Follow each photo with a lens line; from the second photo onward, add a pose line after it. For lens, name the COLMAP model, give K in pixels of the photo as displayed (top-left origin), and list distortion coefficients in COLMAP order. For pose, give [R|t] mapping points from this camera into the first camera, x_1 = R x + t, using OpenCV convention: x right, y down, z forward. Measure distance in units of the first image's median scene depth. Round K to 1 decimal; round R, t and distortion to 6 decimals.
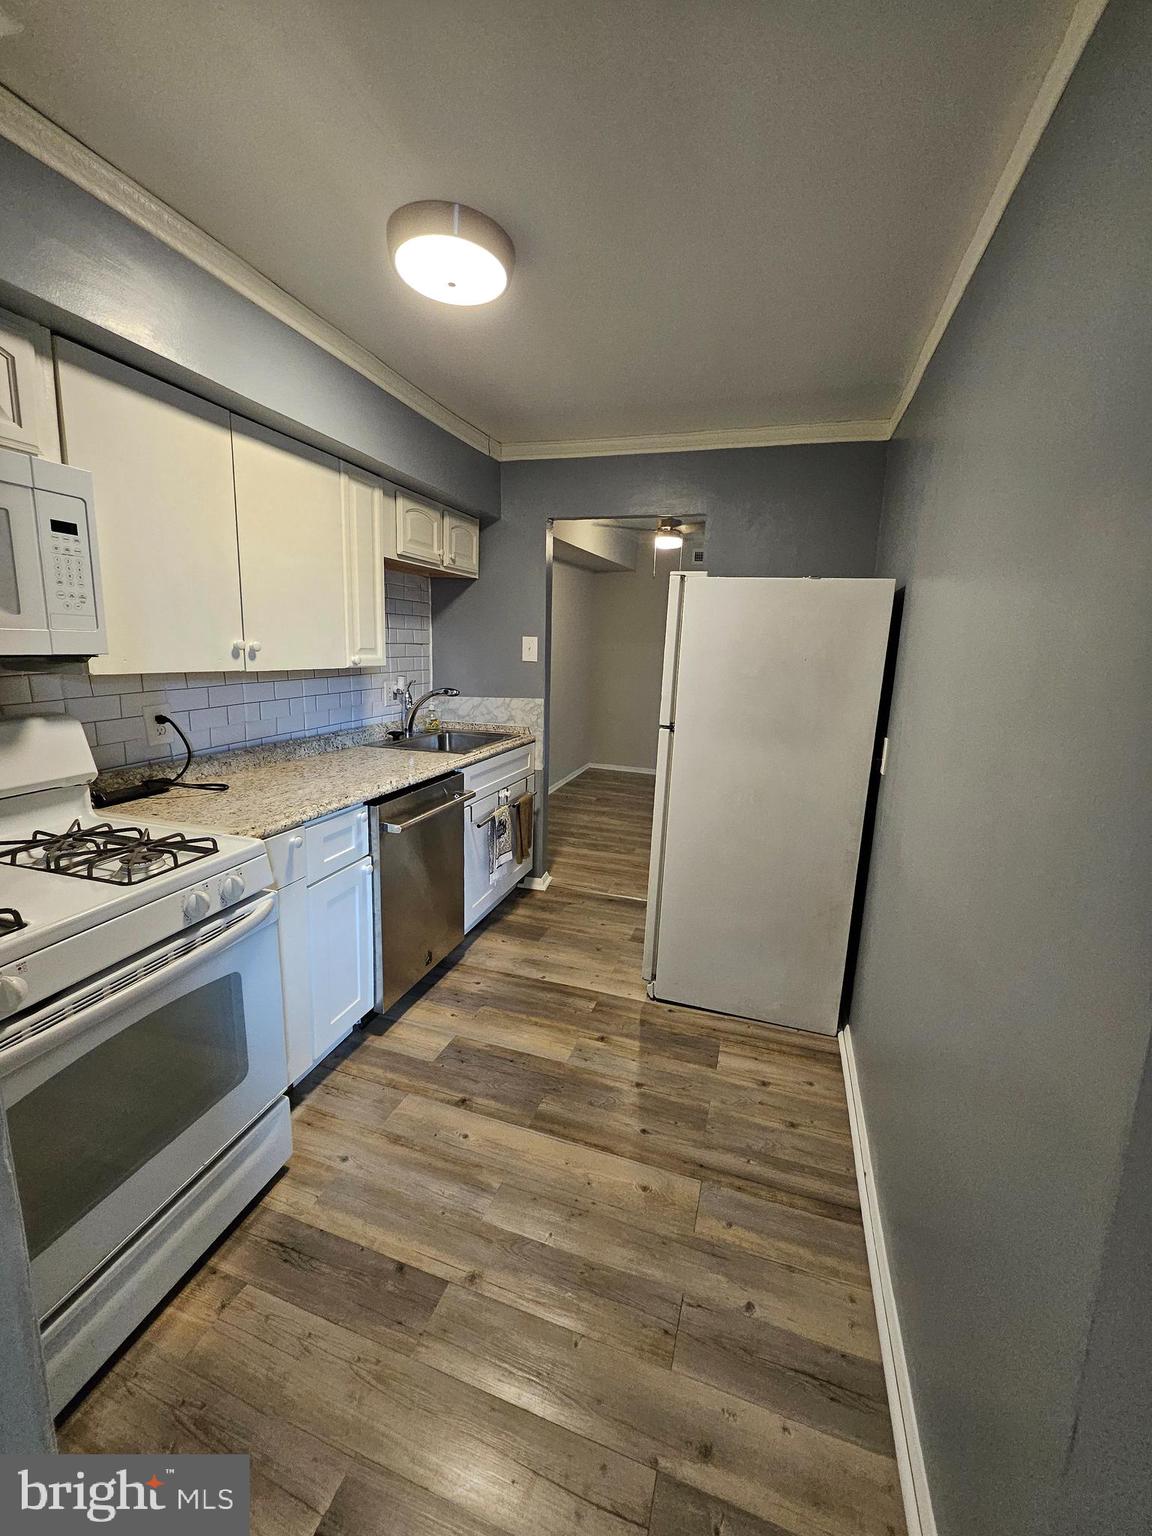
lens RADIAL K [[616.9, 0, 586.4], [0, 616.9, 757.2], [0, 0, 1]] dist [0.003994, -0.000083]
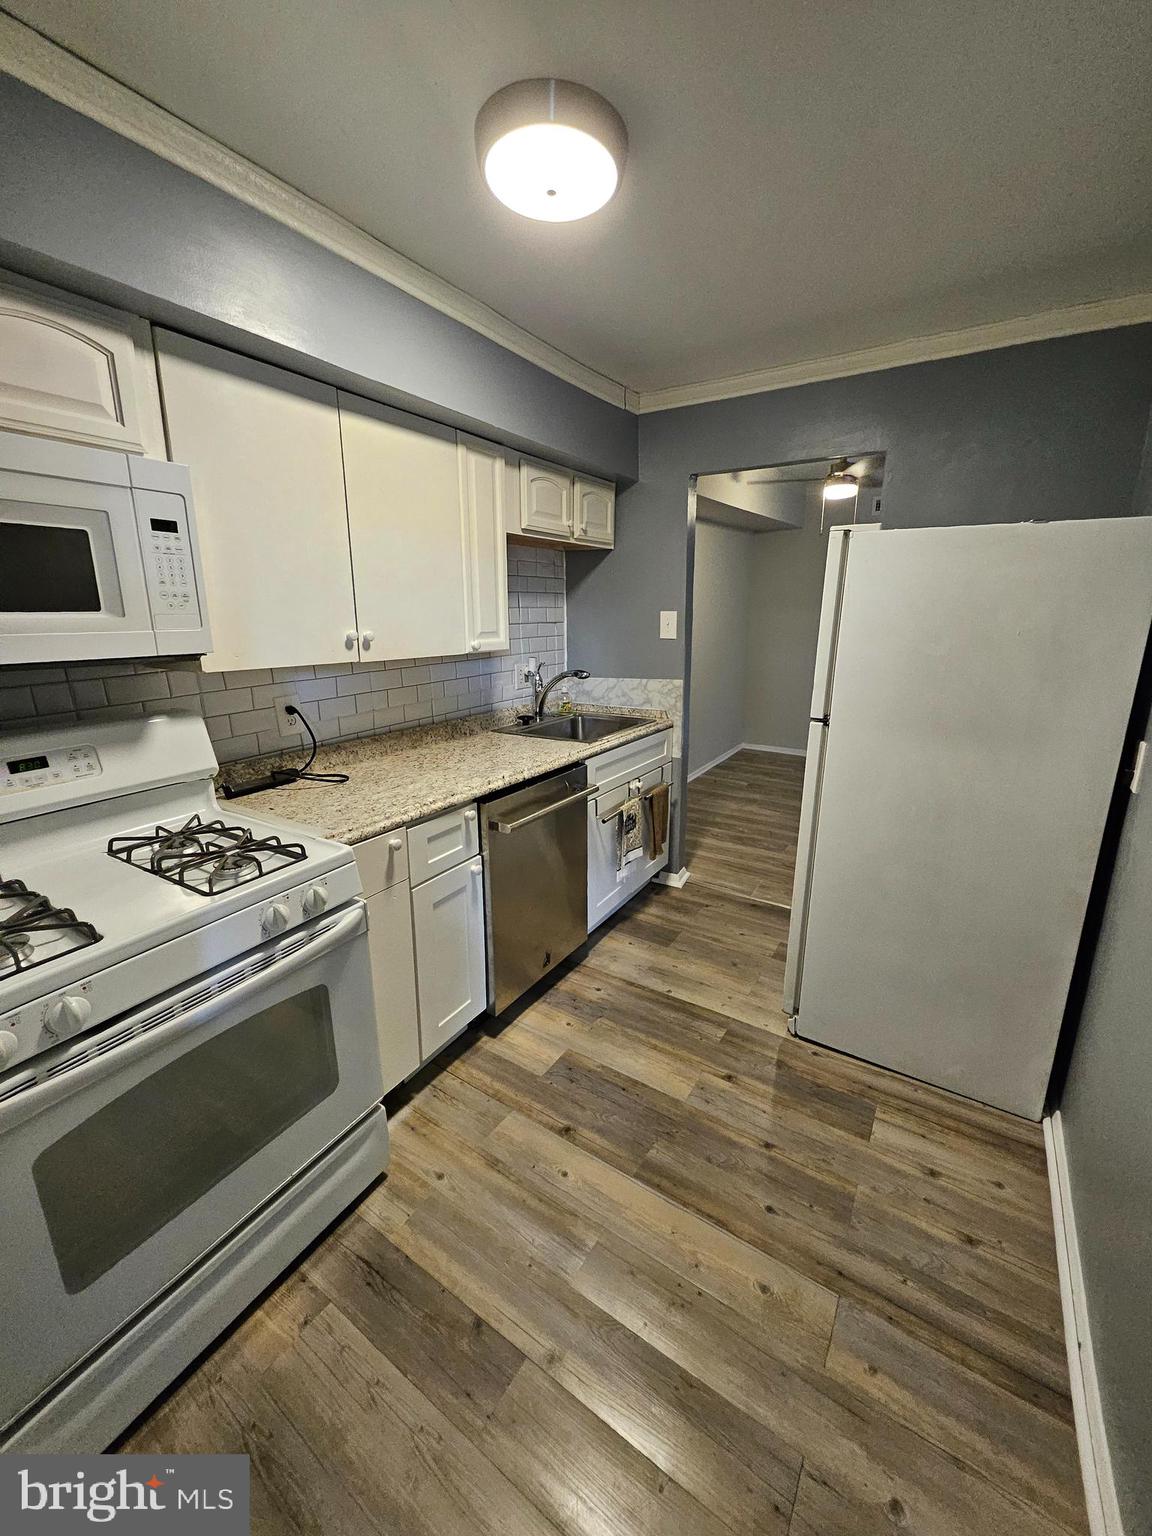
lens RADIAL K [[616.9, 0, 580.9], [0, 616.9, 760.1], [0, 0, 1]] dist [0.003994, -0.000083]
pose [[0.964875, 0.027321, -0.261285, 0.045080], [-0.013488, 0.998418, 0.054593, -0.042408], [0.262363, -0.049152, 0.963717, 0.142968]]
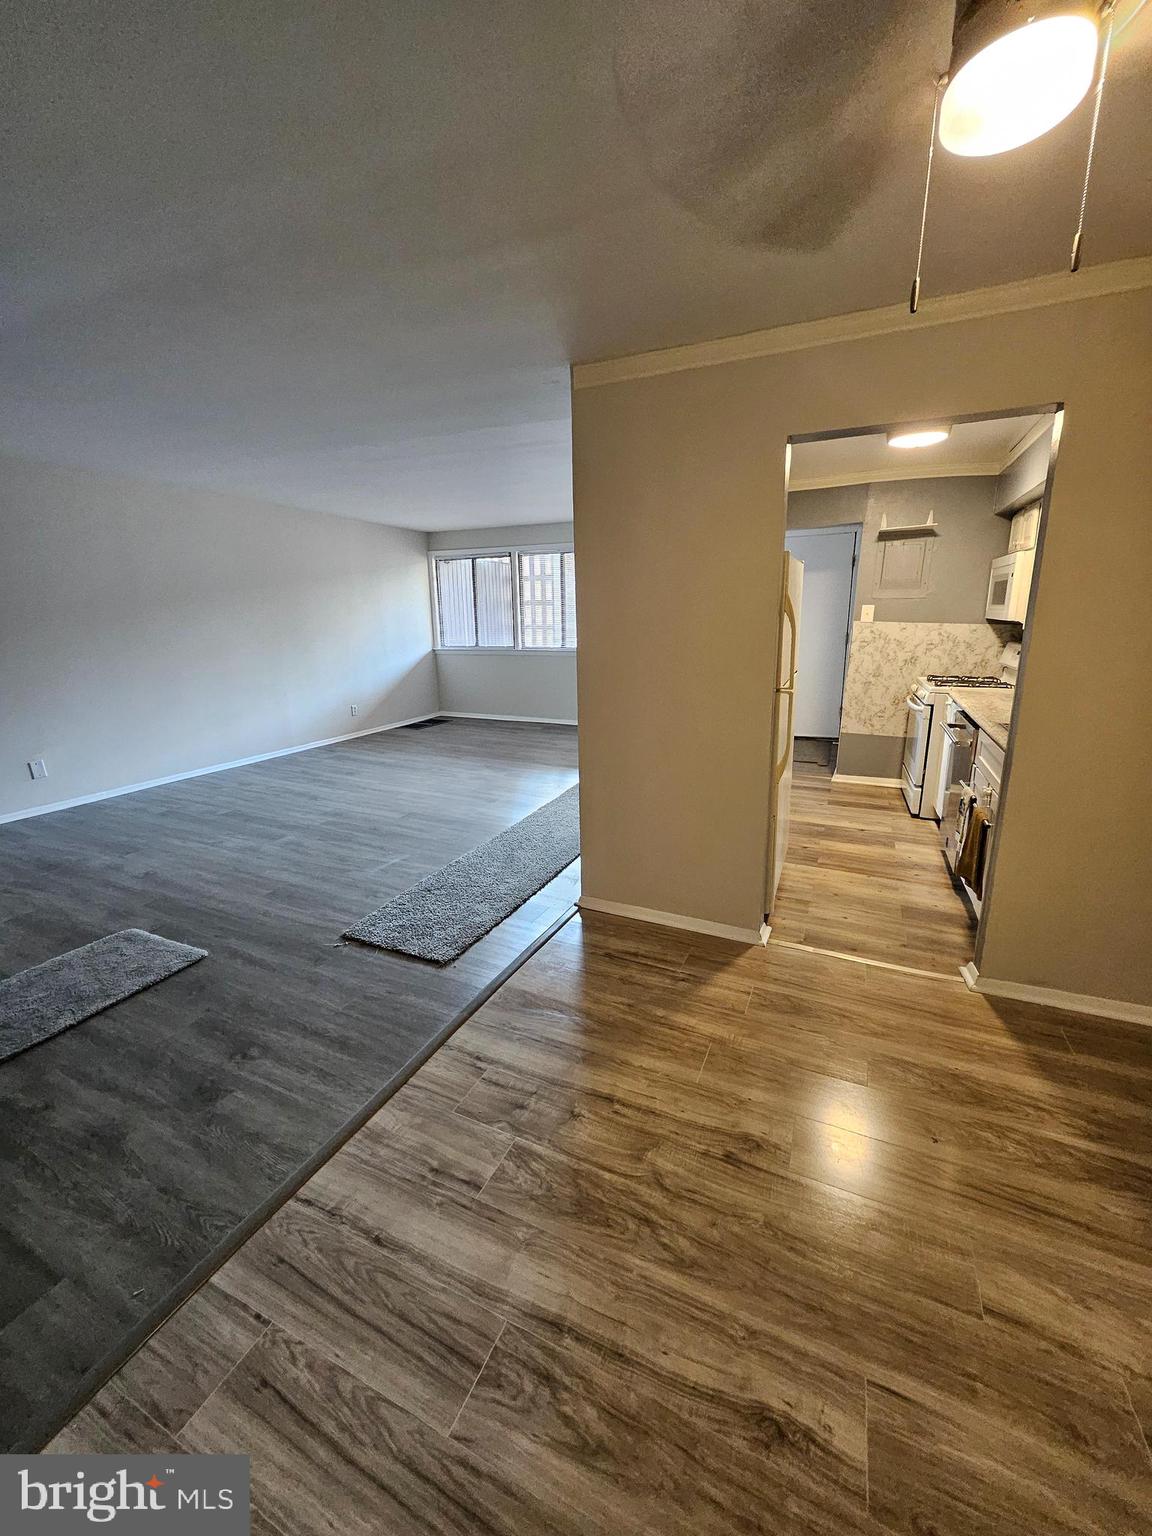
lens RADIAL K [[616.9, 0, 586.2], [0, 616.9, 760.7], [0, 0, 1]] dist [0.003994, -0.000083]
pose [[-0.993776, -0.043973, 0.102355, 0.528440], [0.001099, 0.914883, 0.403718, -0.512663], [-0.111395, 0.401318, -0.909140, 2.880659]]
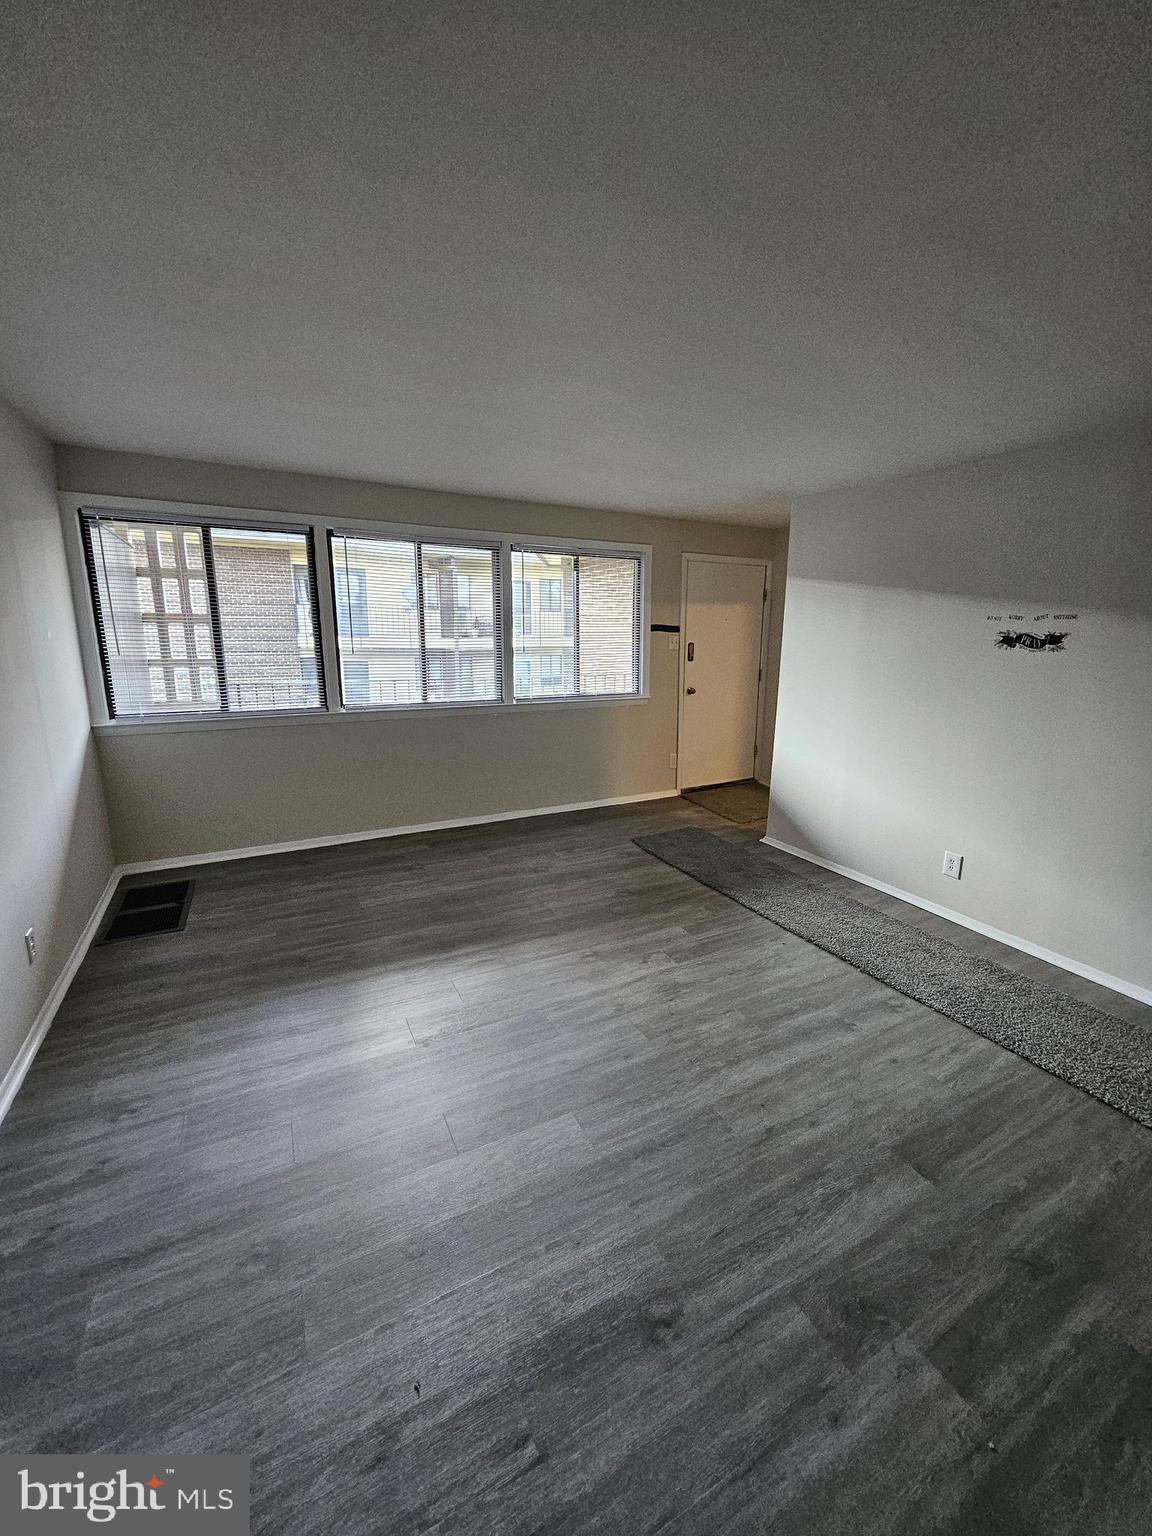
lens RADIAL K [[616.9, 0, 599.5], [0, 616.9, 742.6], [0, 0, 1]] dist [0.003994, -0.000083]
pose [[-0.681947, 0.090224, -0.725815, 2.279082], [-0.163637, 0.948386, 0.271638, -0.189415], [0.712861, 0.304013, -0.631985, 1.079752]]
